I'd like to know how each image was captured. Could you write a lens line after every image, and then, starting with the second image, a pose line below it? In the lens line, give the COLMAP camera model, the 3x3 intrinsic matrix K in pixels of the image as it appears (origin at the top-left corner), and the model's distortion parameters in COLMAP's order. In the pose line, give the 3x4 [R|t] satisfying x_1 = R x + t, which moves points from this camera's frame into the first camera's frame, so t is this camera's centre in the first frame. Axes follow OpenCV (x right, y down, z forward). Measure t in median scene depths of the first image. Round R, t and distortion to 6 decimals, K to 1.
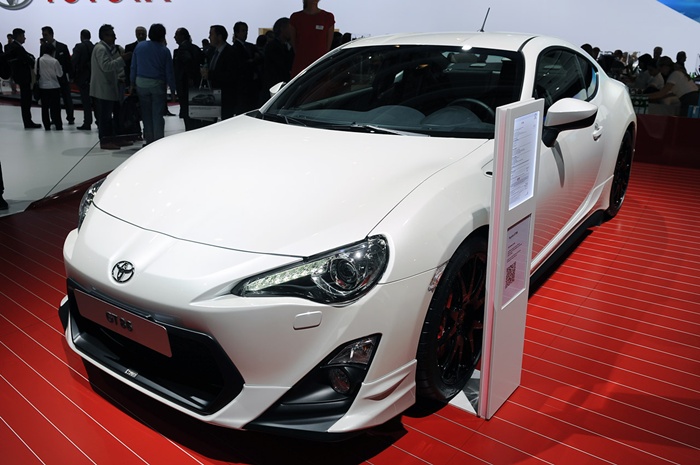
lens RADIAL K [[574.5, 0, 352.0], [0, 574.5, 230.3], [0, 0, 1]] dist [-0.032058, -0.015396]
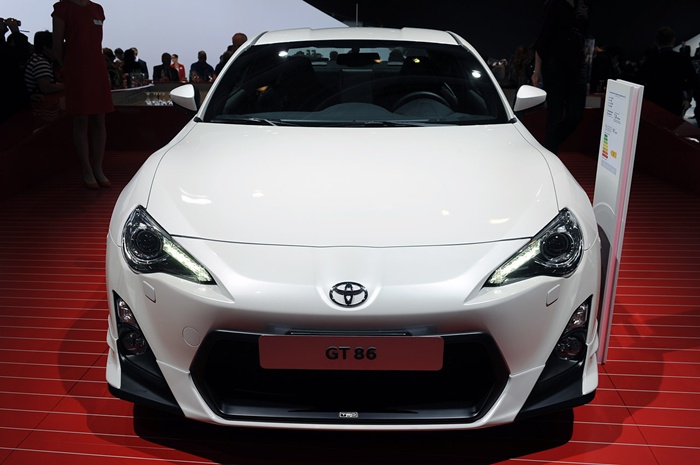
lens RADIAL K [[633.3, 0, 349.7], [0, 633.3, 230.3], [0, 0, 1]] dist [0.044231, 0.004988]
pose [[0.836034, -0.154543, 0.526464, -0.921695], [0.173632, 0.984720, 0.013333, -0.036738], [-0.520480, 0.080264, 0.850093, 0.183513]]
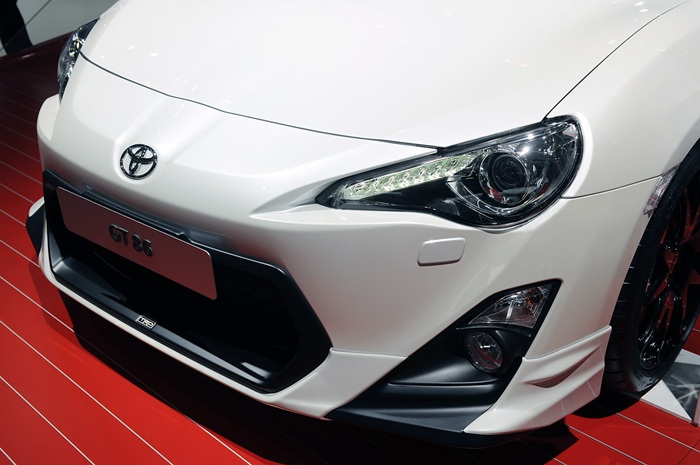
lens RADIAL K [[804.2, 0, 349.4], [0, 804.2, 229.6], [0, 0, 1]] dist [0.072941, 0.000000]
pose [[0.996145, 0.050261, -0.071898, -0.107512], [-0.042081, 0.992920, 0.111079, 0.040275], [0.076972, -0.107625, 0.991207, 0.138388]]
